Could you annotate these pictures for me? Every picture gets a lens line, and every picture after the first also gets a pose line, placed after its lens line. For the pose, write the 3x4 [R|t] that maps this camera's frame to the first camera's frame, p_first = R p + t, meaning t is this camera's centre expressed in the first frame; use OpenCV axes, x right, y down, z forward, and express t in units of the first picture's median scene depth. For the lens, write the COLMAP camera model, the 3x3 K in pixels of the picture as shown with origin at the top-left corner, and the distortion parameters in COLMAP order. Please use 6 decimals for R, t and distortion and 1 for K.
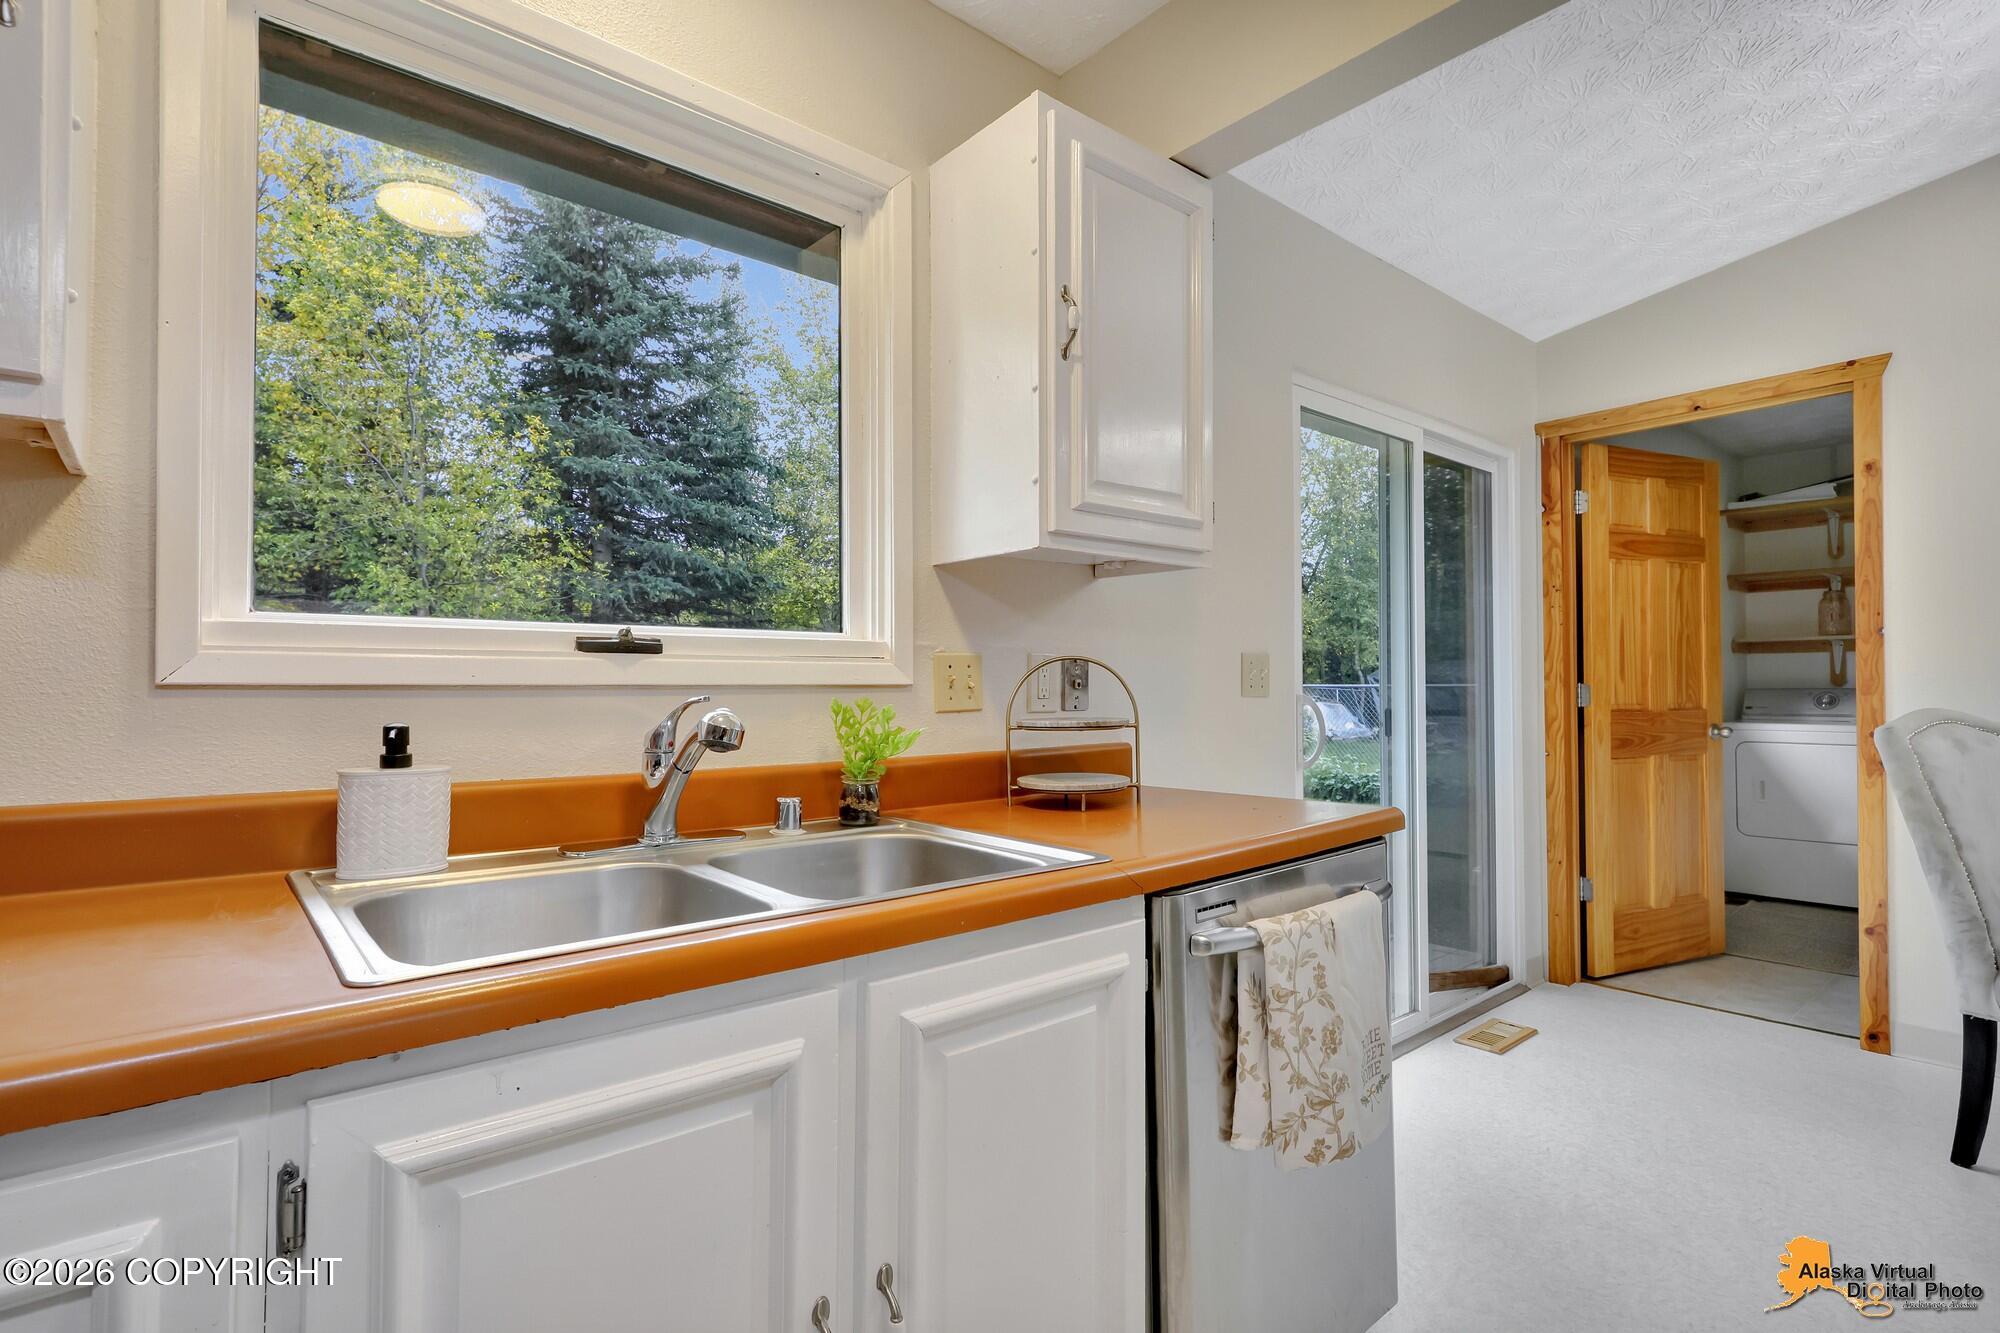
lens RADIAL K [[937.8, 0, 992.7], [0, 937.8, 662.6], [0, 0, 1]] dist [0.002244, 0.000177]
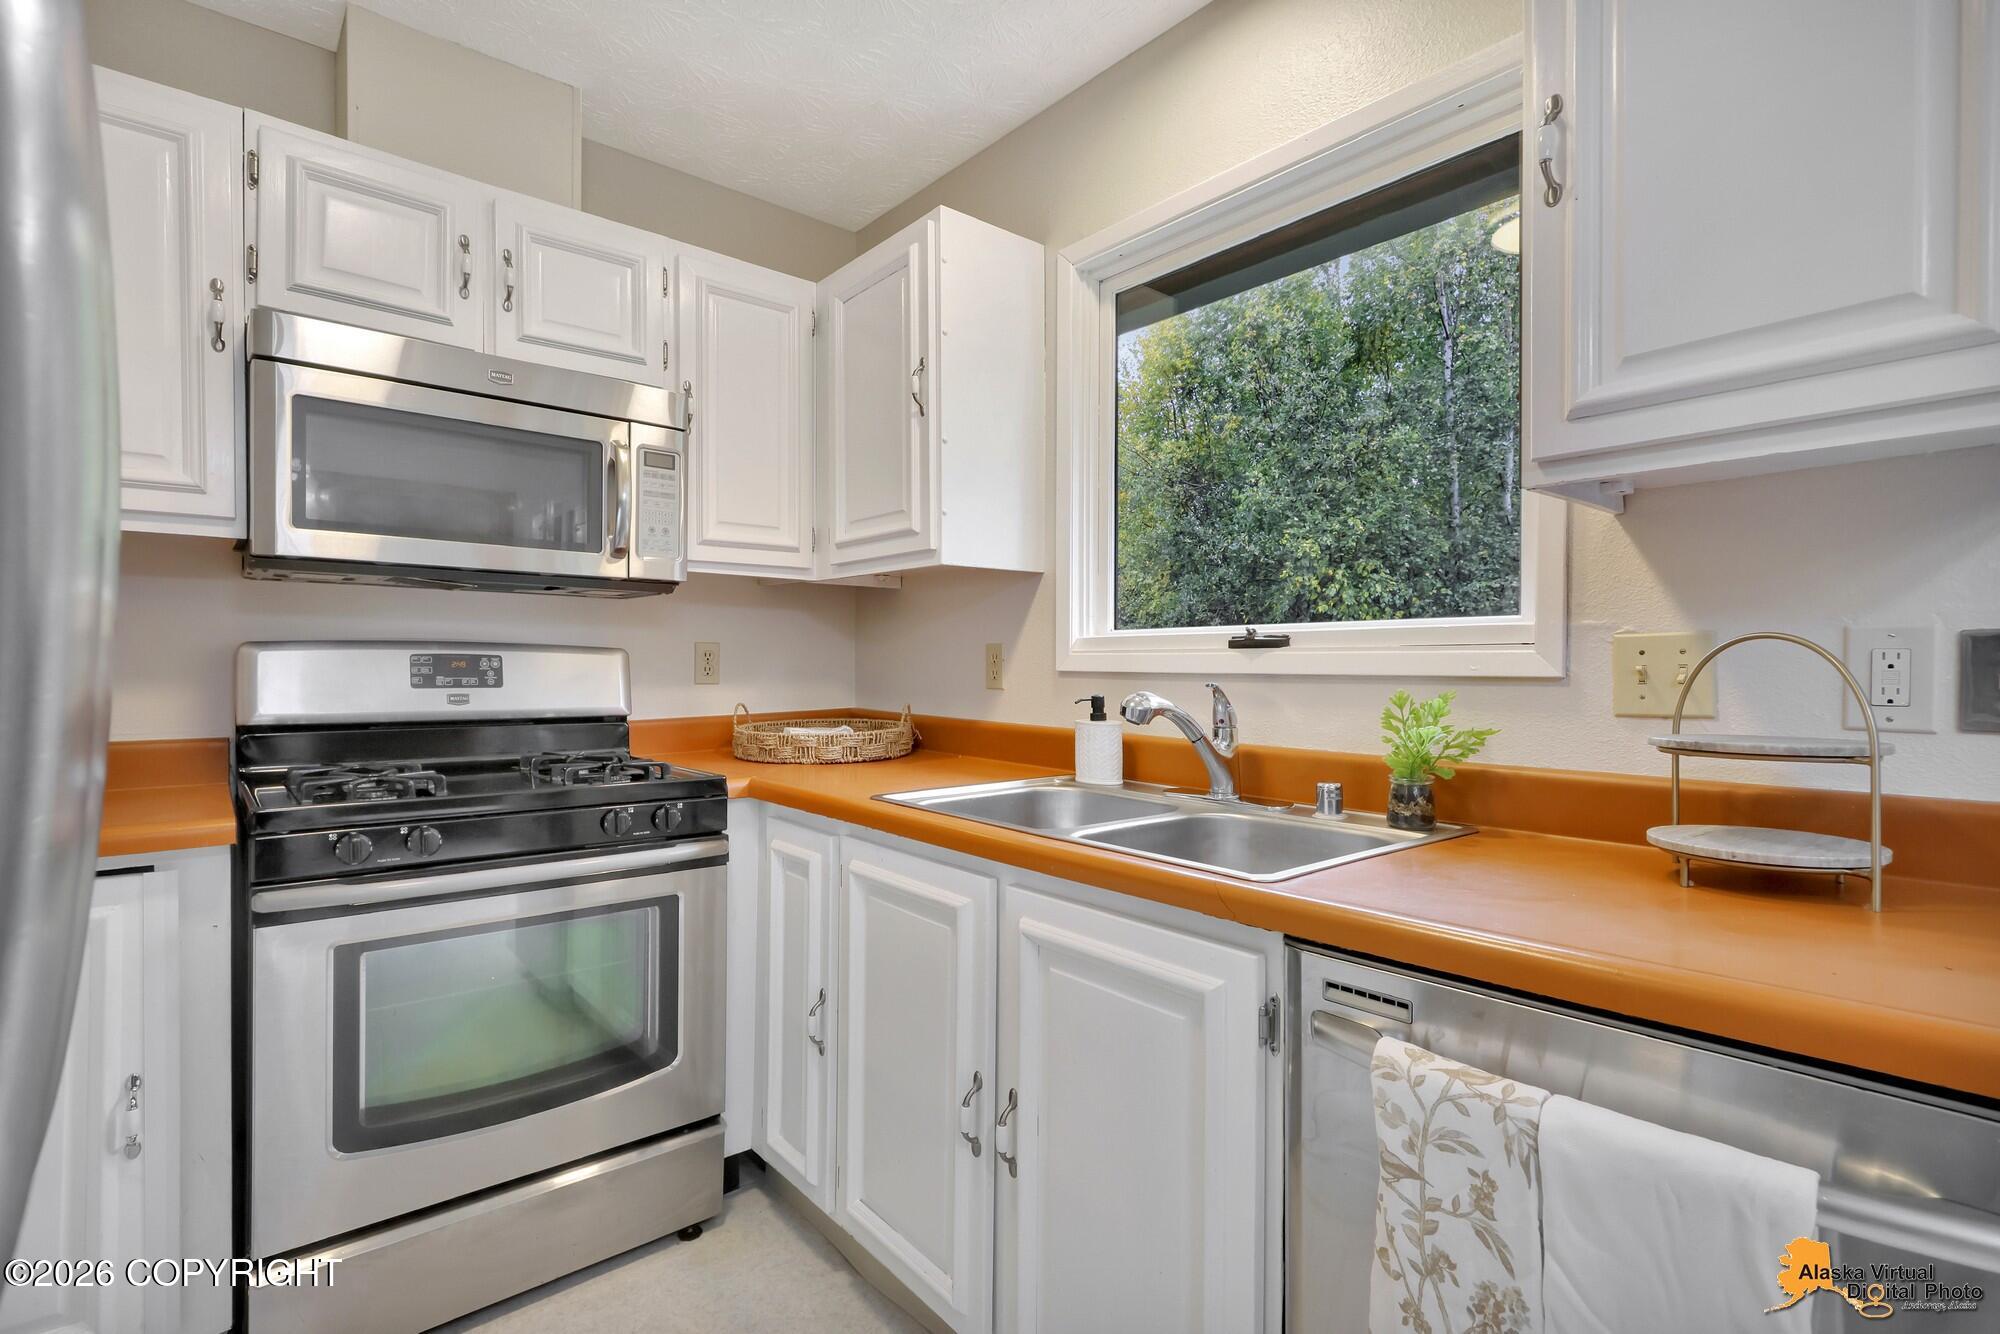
lens RADIAL K [[937.8, 0, 992.7], [0, 937.8, 663.1], [0, 0, 1]] dist [0.002244, 0.000177]
pose [[-0.000323, -0.000638, -1.000000, 0.922509], [0.020415, 0.999791, -0.000644, 0.004064], [0.999792, -0.020415, -0.000310, 0.705246]]
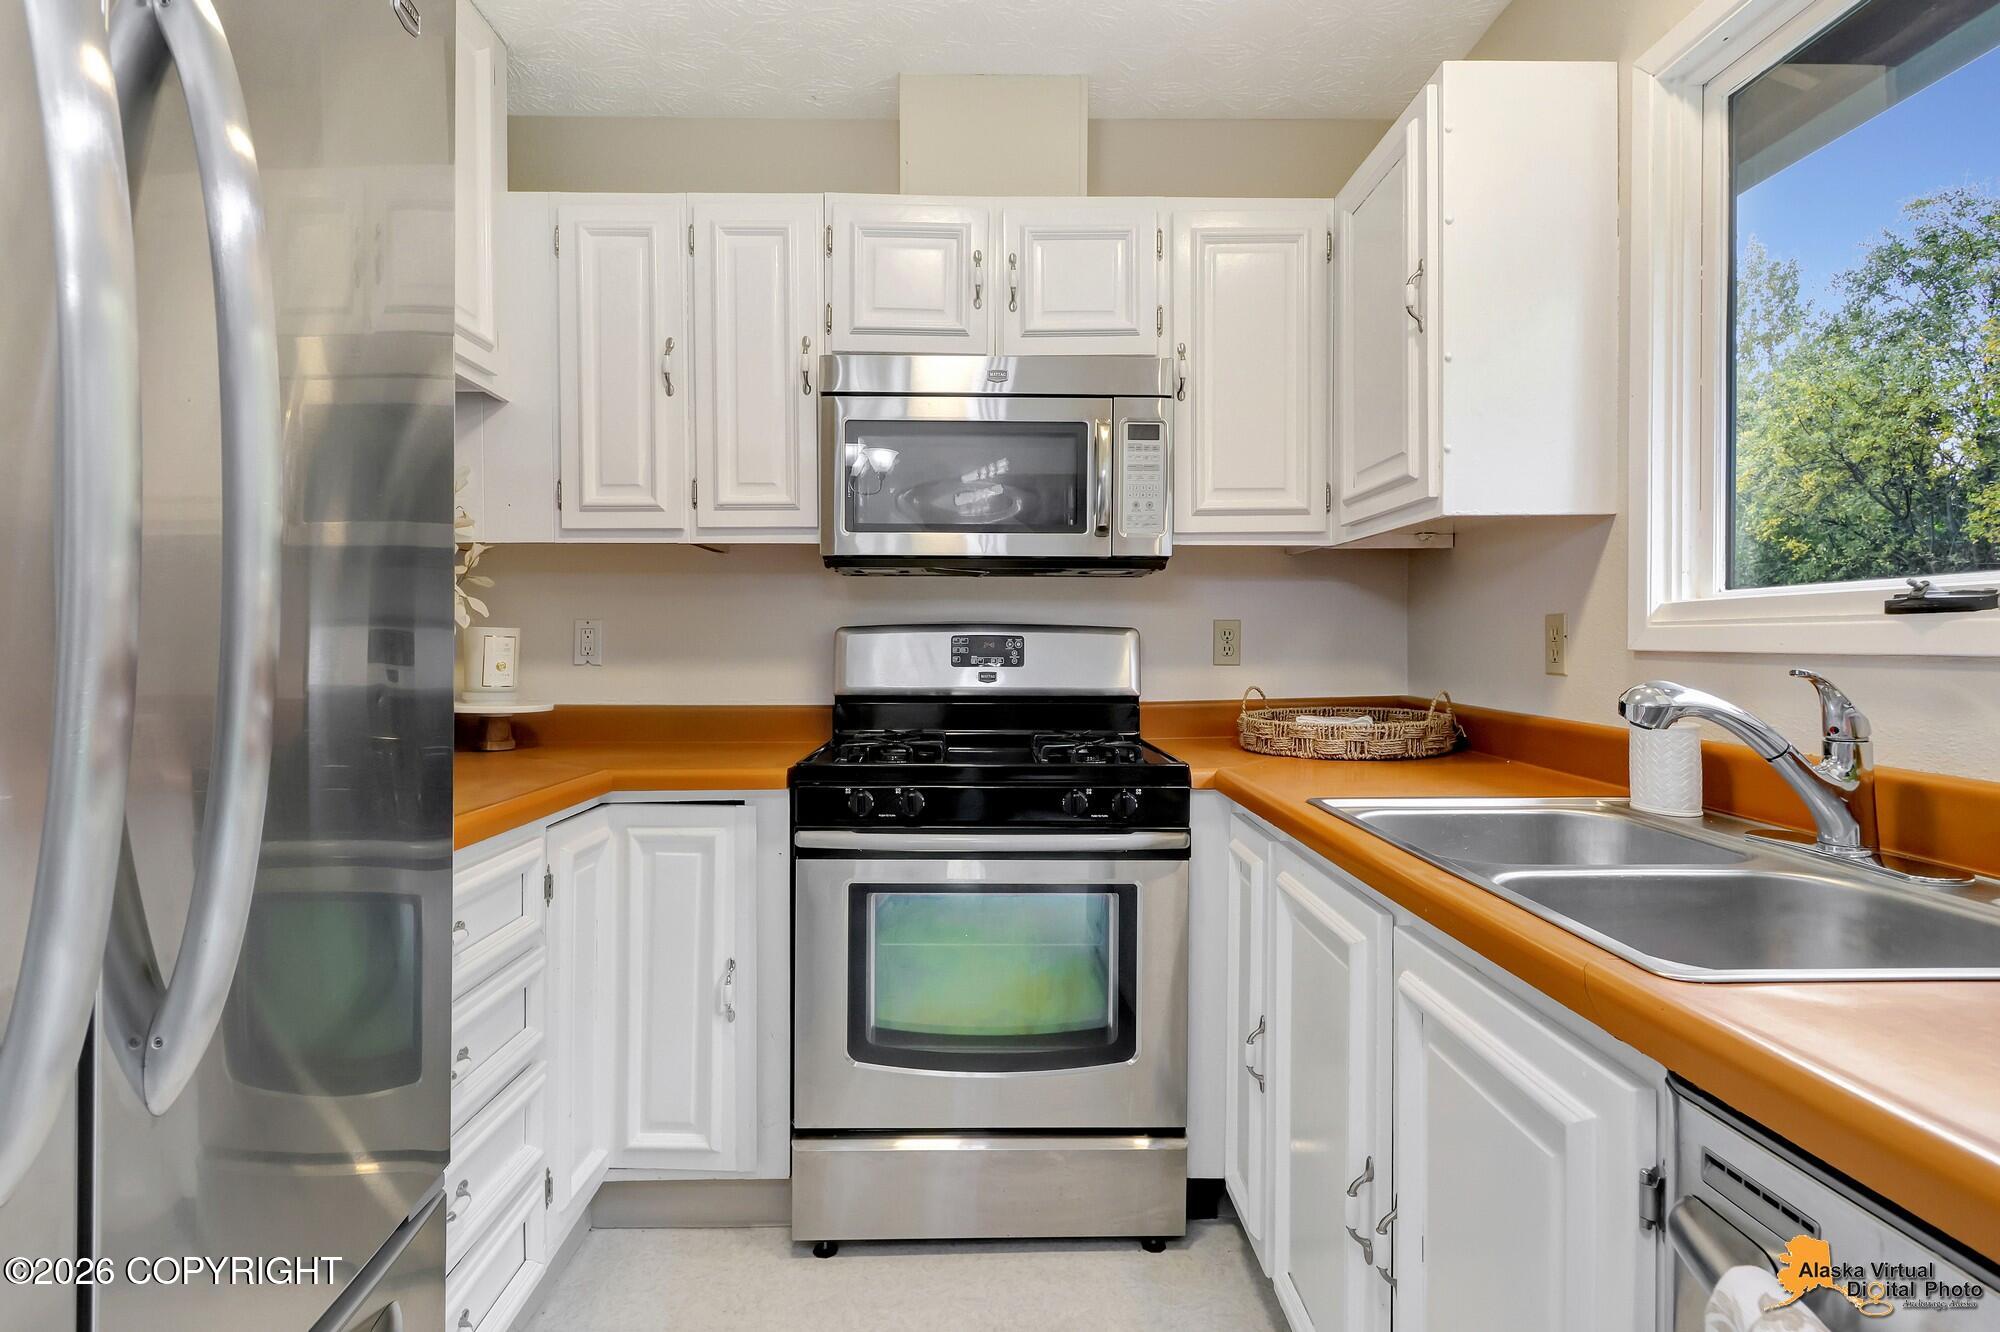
lens RADIAL K [[1033.6, 0, 979.1], [0, 1033.6, 639.9], [0, 0, 1]] dist [0.001614, -0.000414]
pose [[-0.639825, -0.000474, -0.768520, 0.795601], [0.020718, 0.999626, -0.017865, 0.011746], [0.768241, -0.027352, -0.639576, 1.022600]]
